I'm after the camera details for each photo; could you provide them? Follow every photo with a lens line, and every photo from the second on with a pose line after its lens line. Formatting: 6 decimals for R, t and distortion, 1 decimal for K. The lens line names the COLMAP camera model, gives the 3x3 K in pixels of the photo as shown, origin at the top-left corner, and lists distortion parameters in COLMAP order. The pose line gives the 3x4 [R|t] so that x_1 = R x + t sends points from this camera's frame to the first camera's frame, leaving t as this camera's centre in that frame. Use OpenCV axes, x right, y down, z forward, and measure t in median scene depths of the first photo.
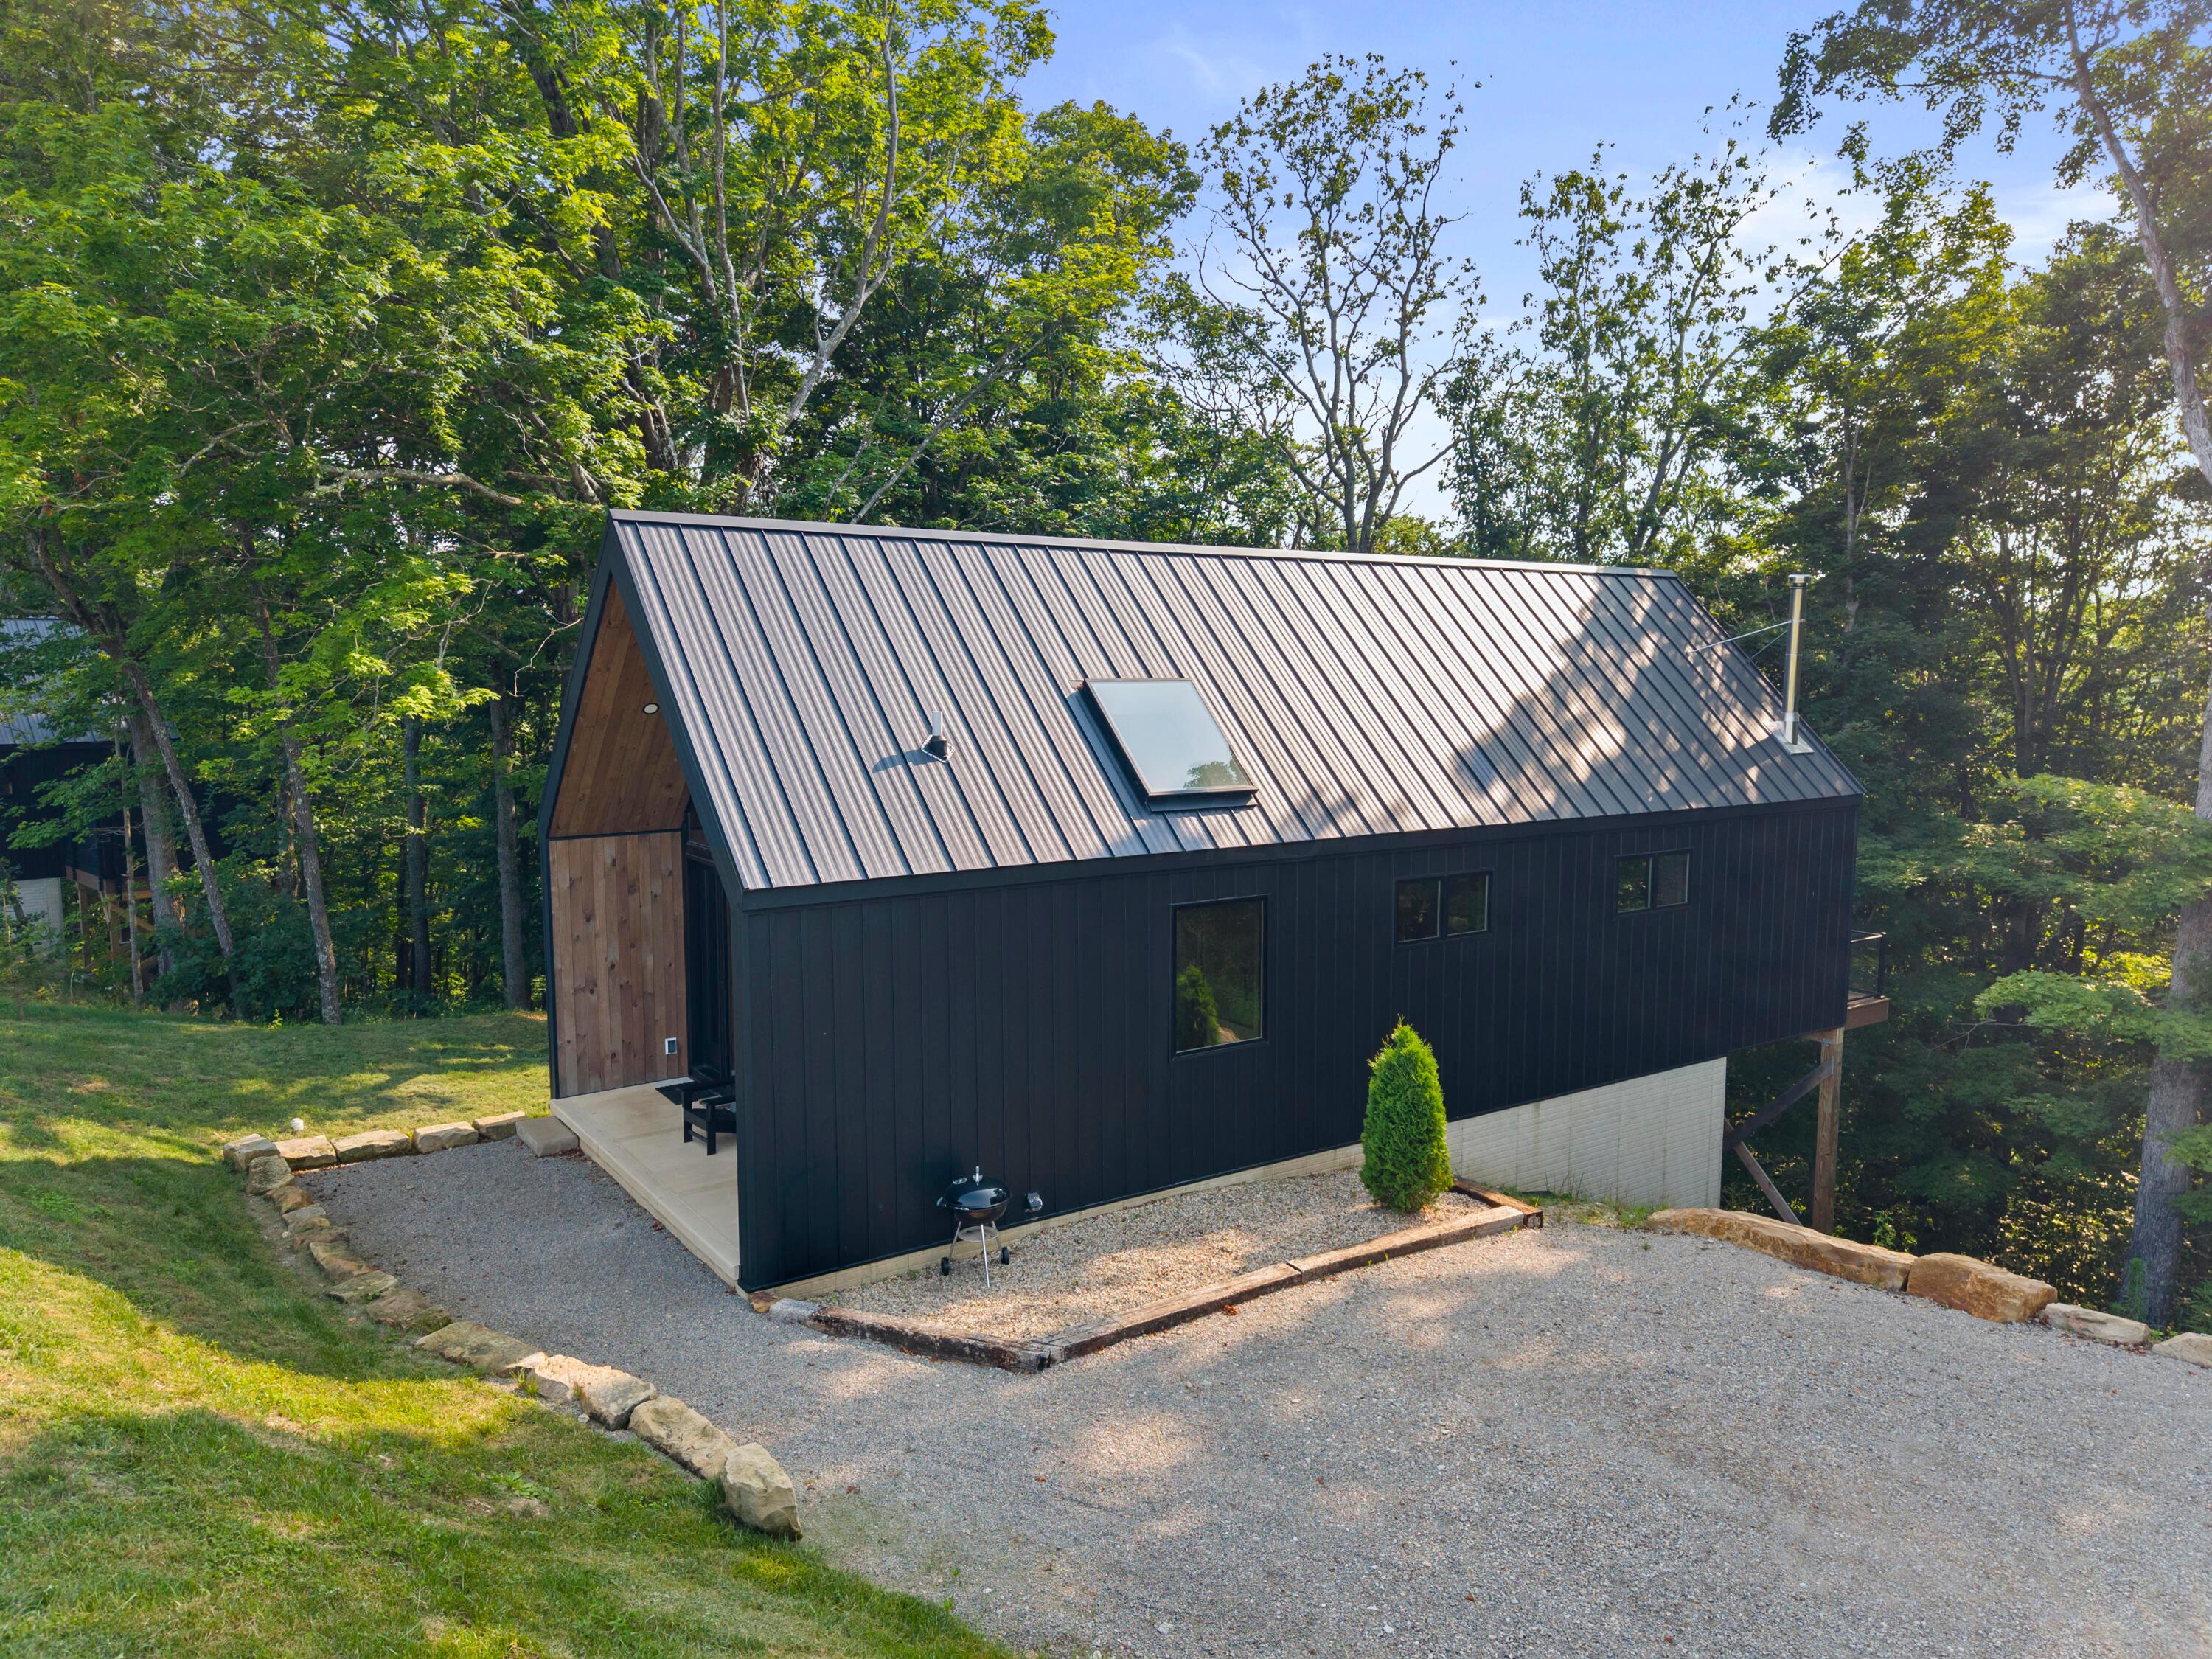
lens RADIAL K [[1510.3, 0, 1106.0], [0, 1510.3, 829.5], [0, 0, 1]] dist [-0.001331, -0.000173]
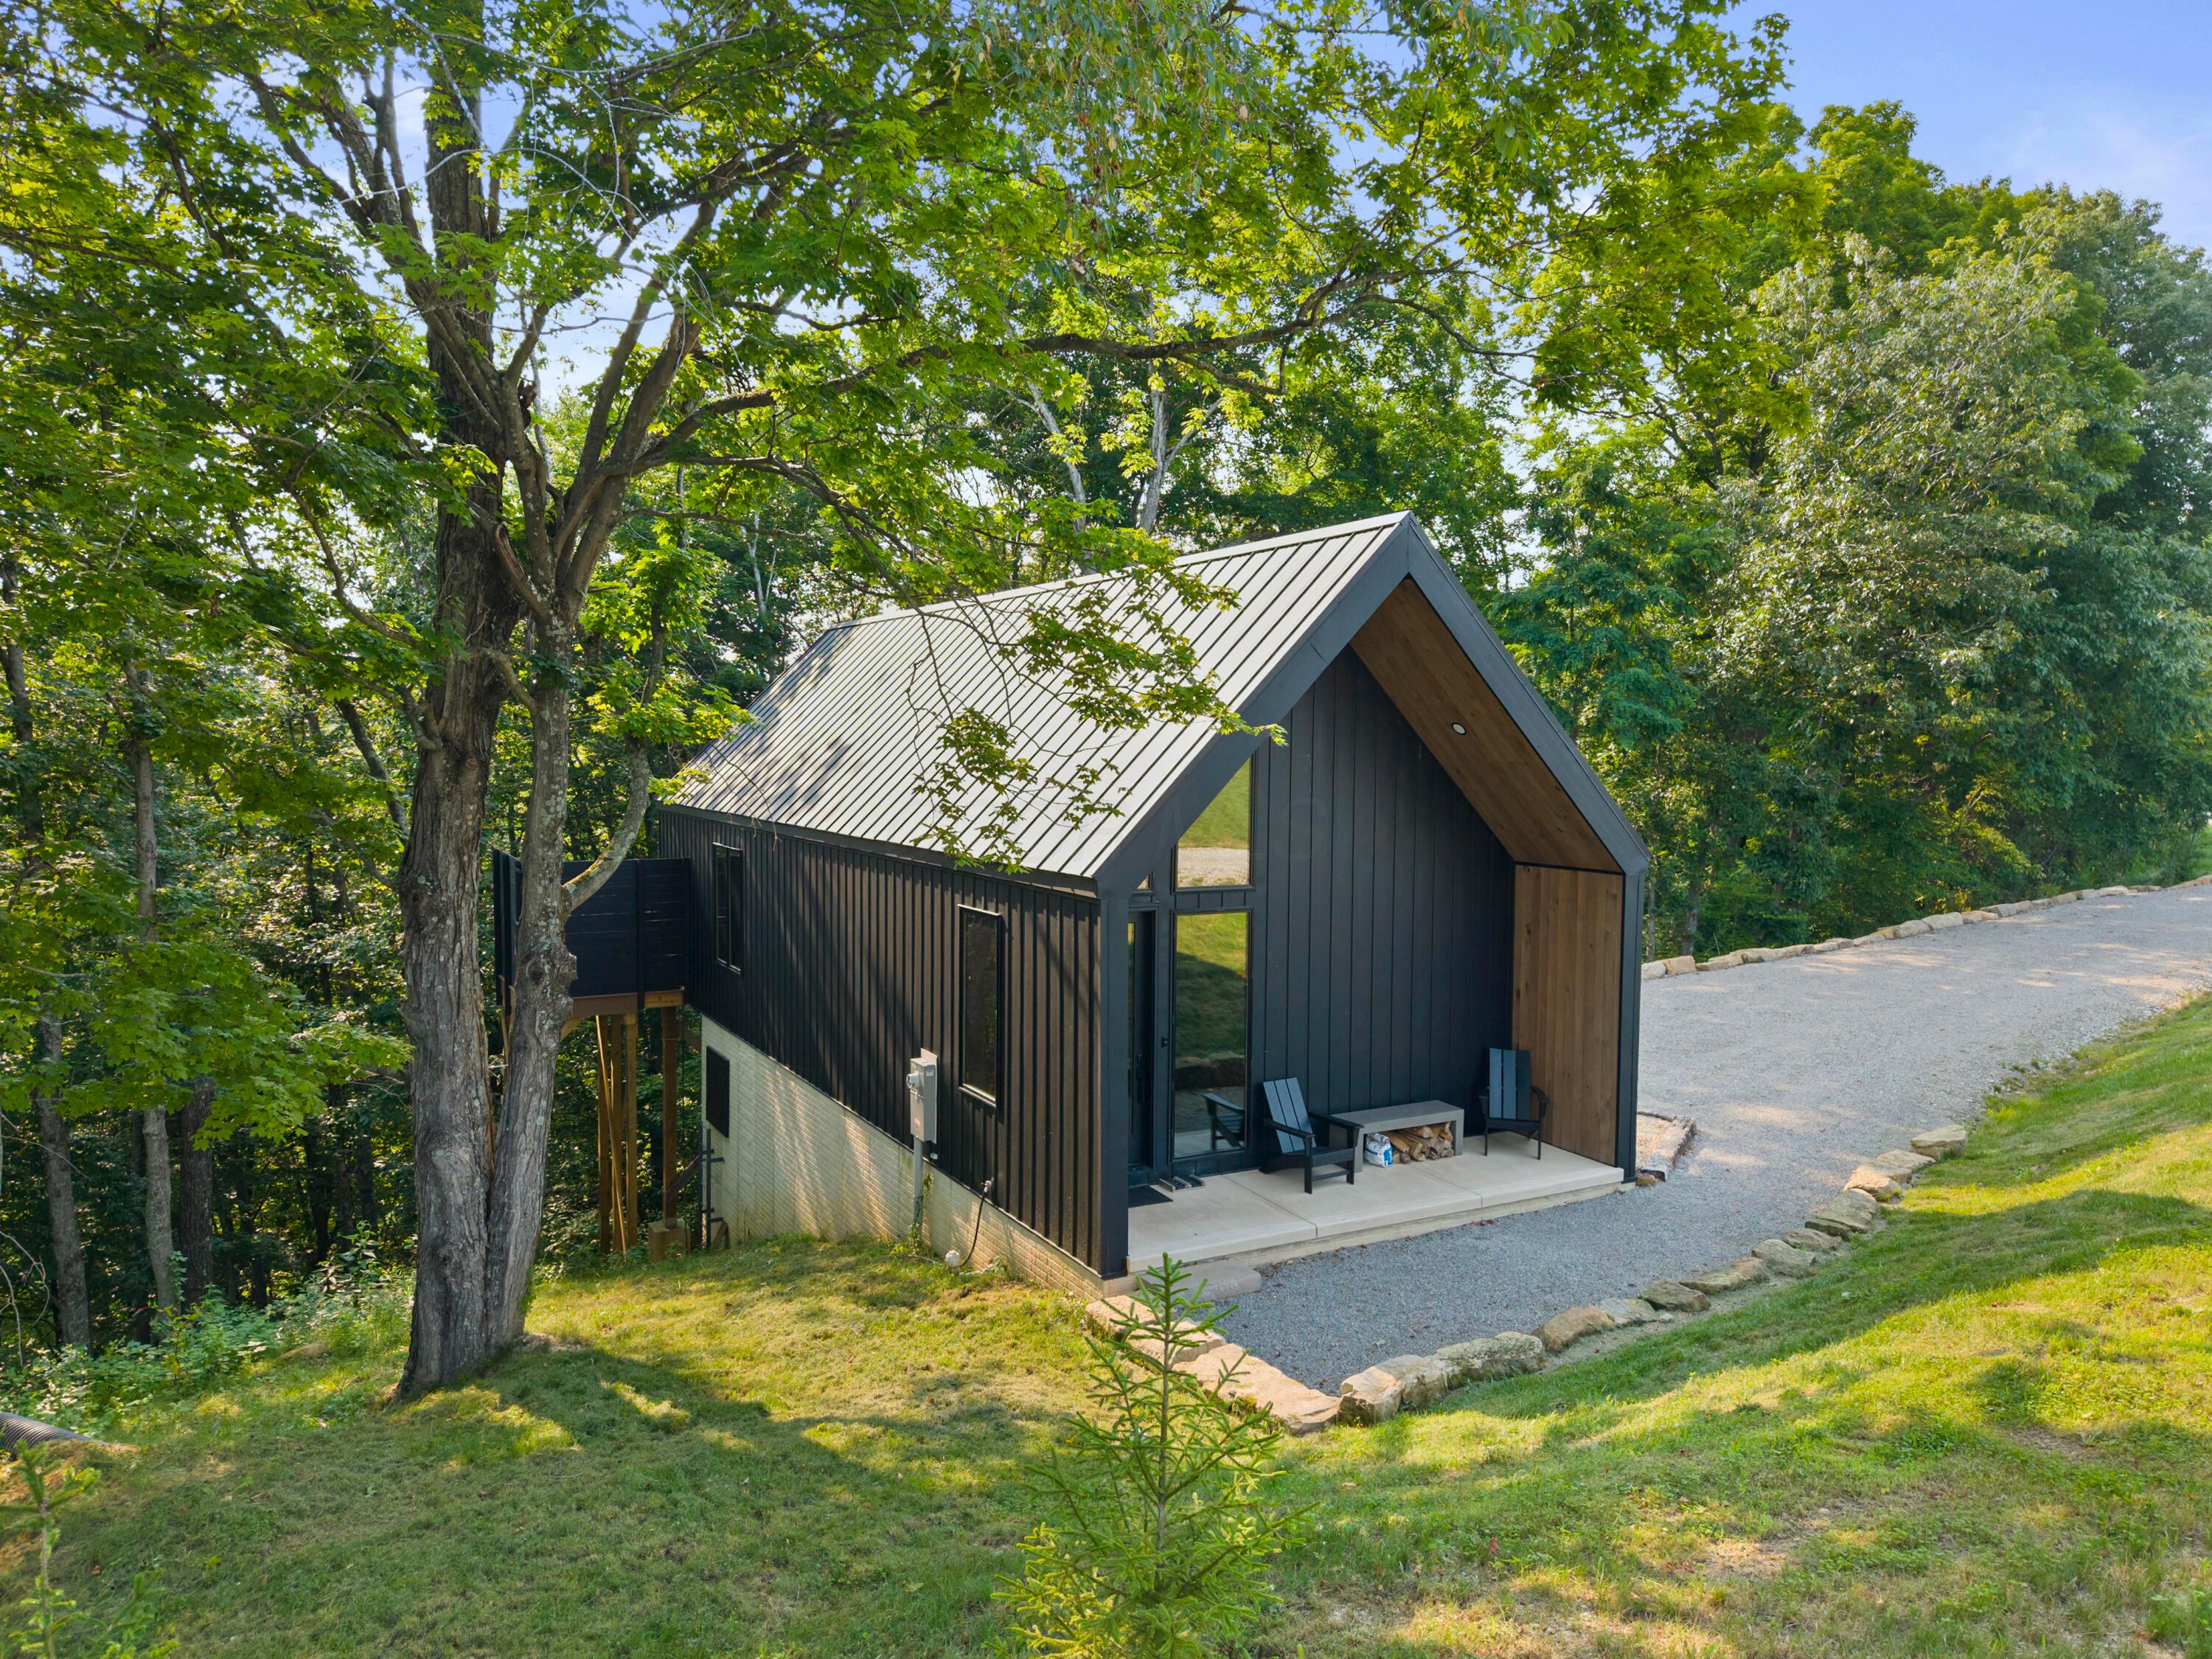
lens RADIAL K [[1512.2, 0, 1106.0], [0, 1512.2, 829.5], [0, 0, 1]] dist [-0.008058, -0.003482]
pose [[0.092076, -0.051398, 0.994425, -1.558687], [0.104037, 0.993698, 0.041728, -0.078550], [-0.990302, 0.099615, 0.096843, 1.342521]]
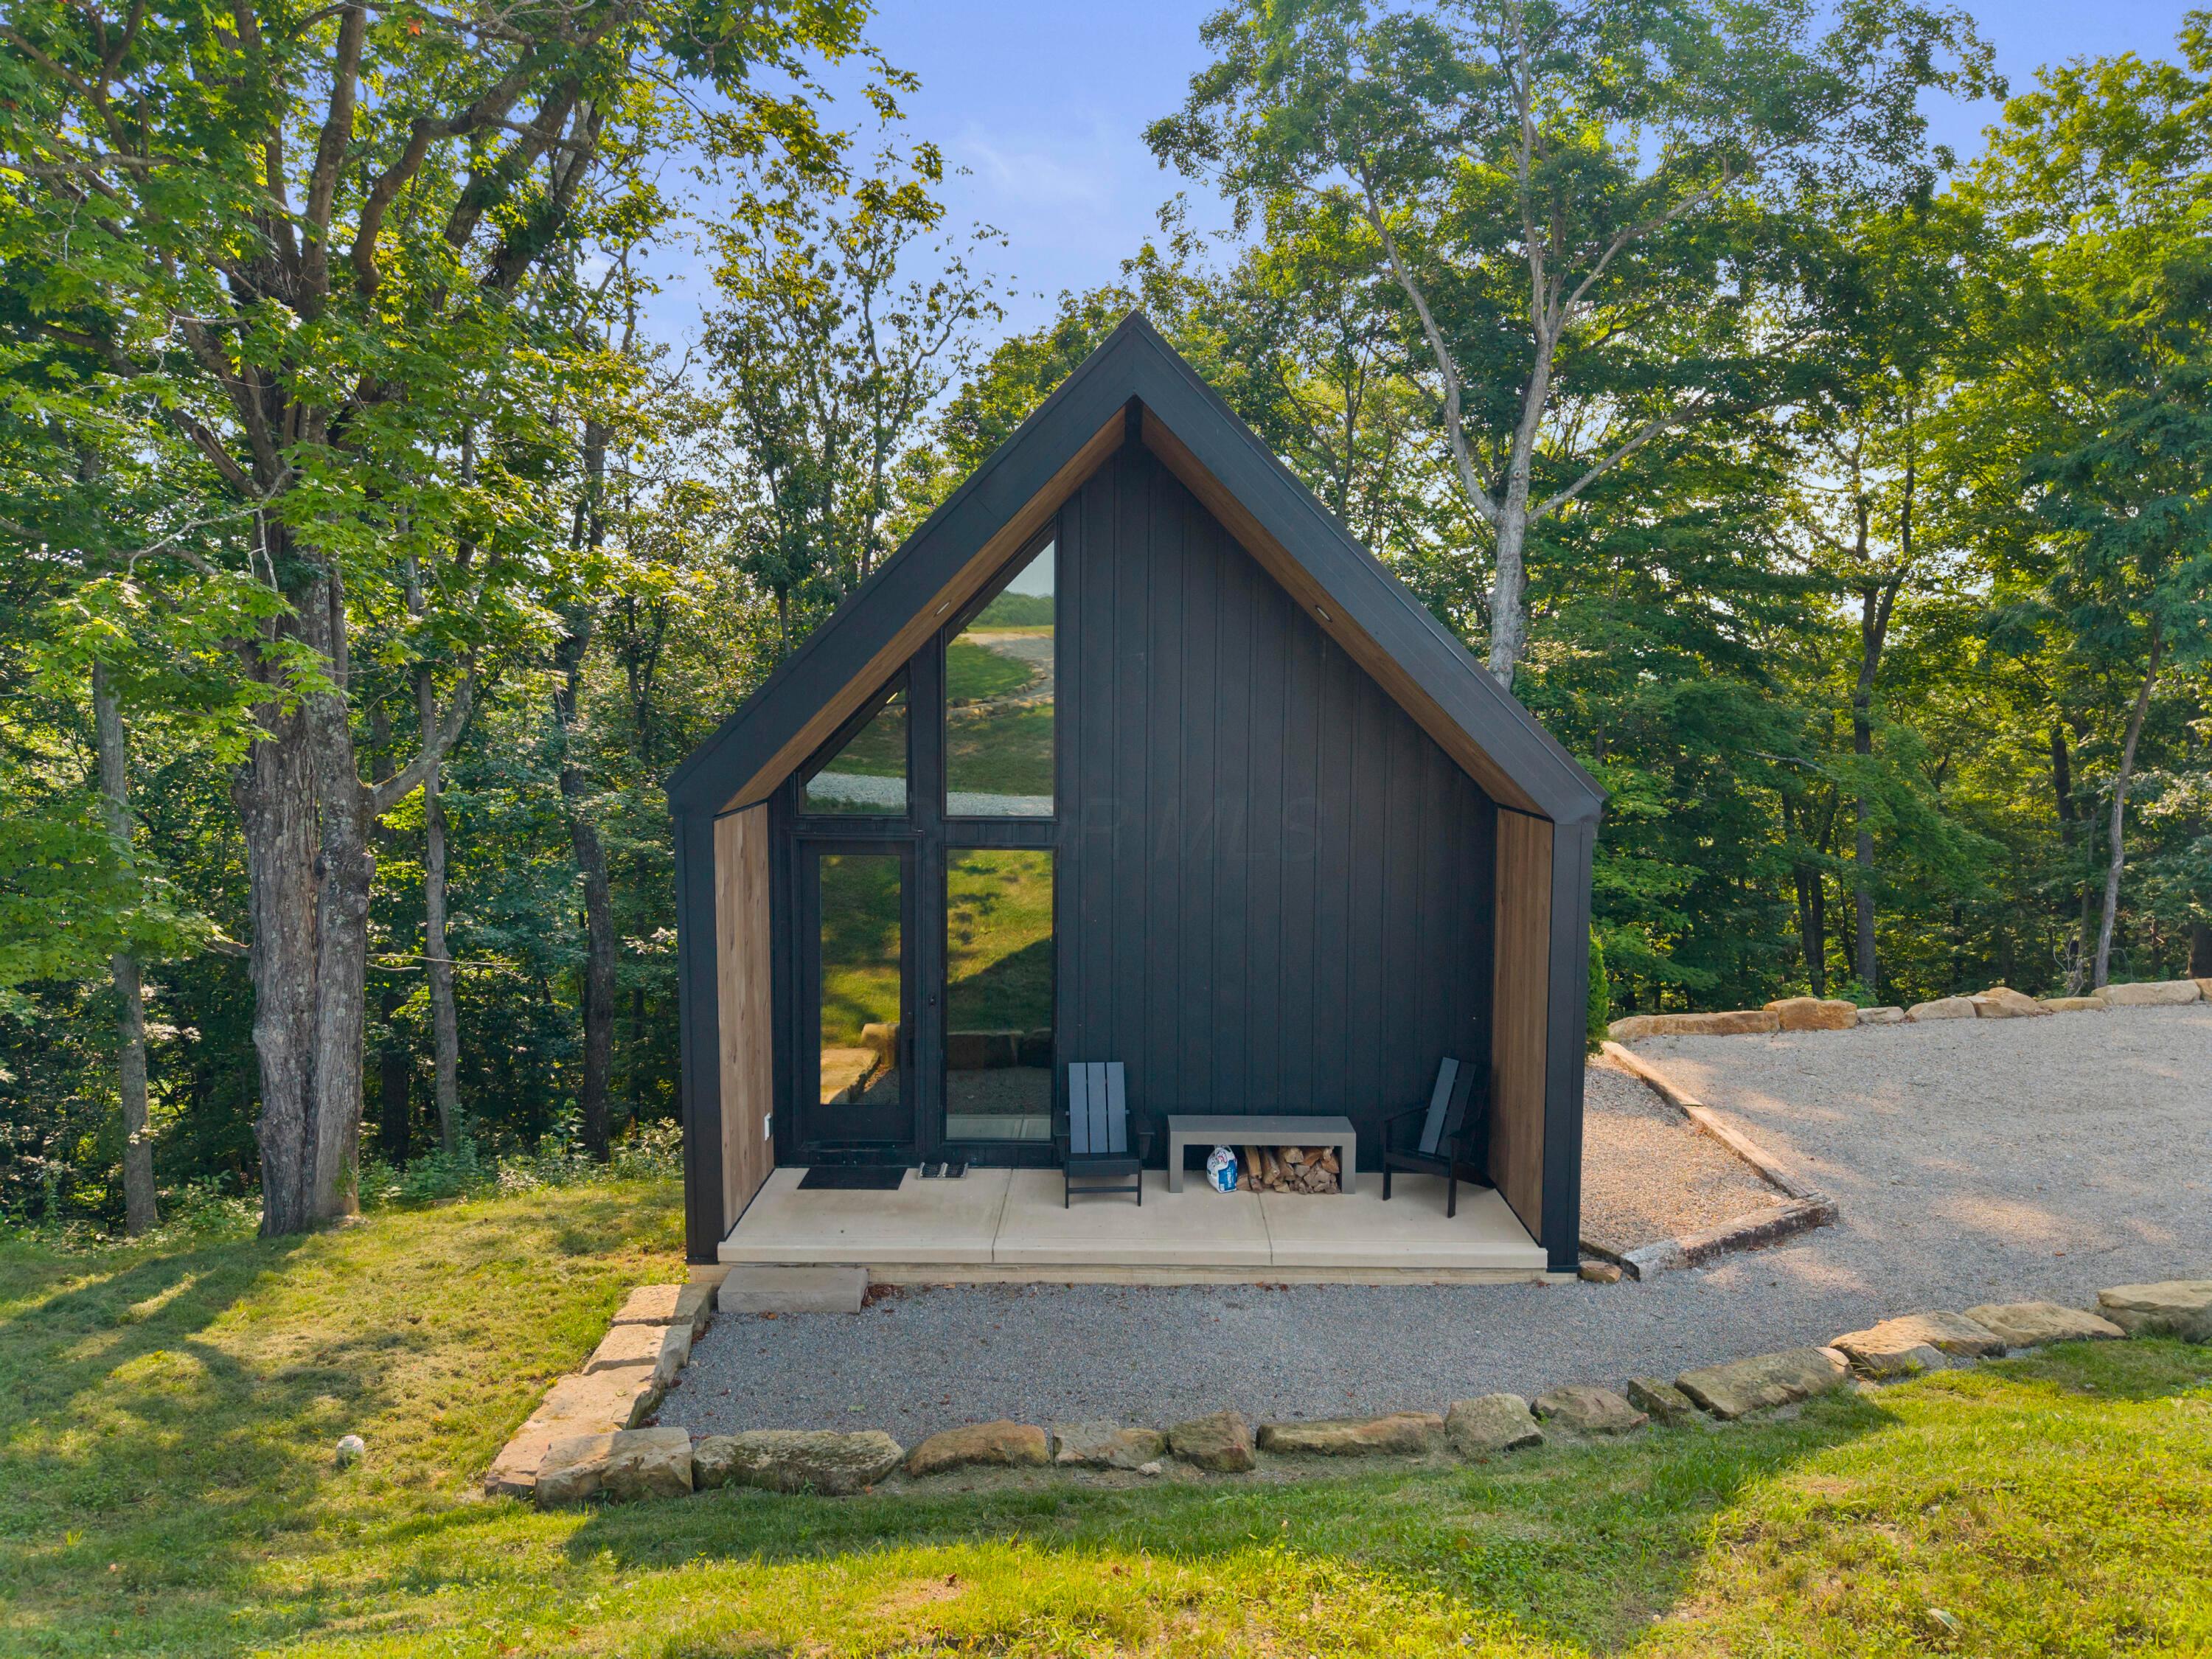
lens RADIAL K [[1510.3, 0, 1106.0], [0, 1510.3, 829.5], [0, 0, 1]] dist [-0.001331, -0.000173]
pose [[0.556333, -0.071467, 0.827880, -1.127051], [0.081346, 0.996193, 0.031332, 0.008861], [-0.826968, 0.049914, 0.560029, 0.764829]]
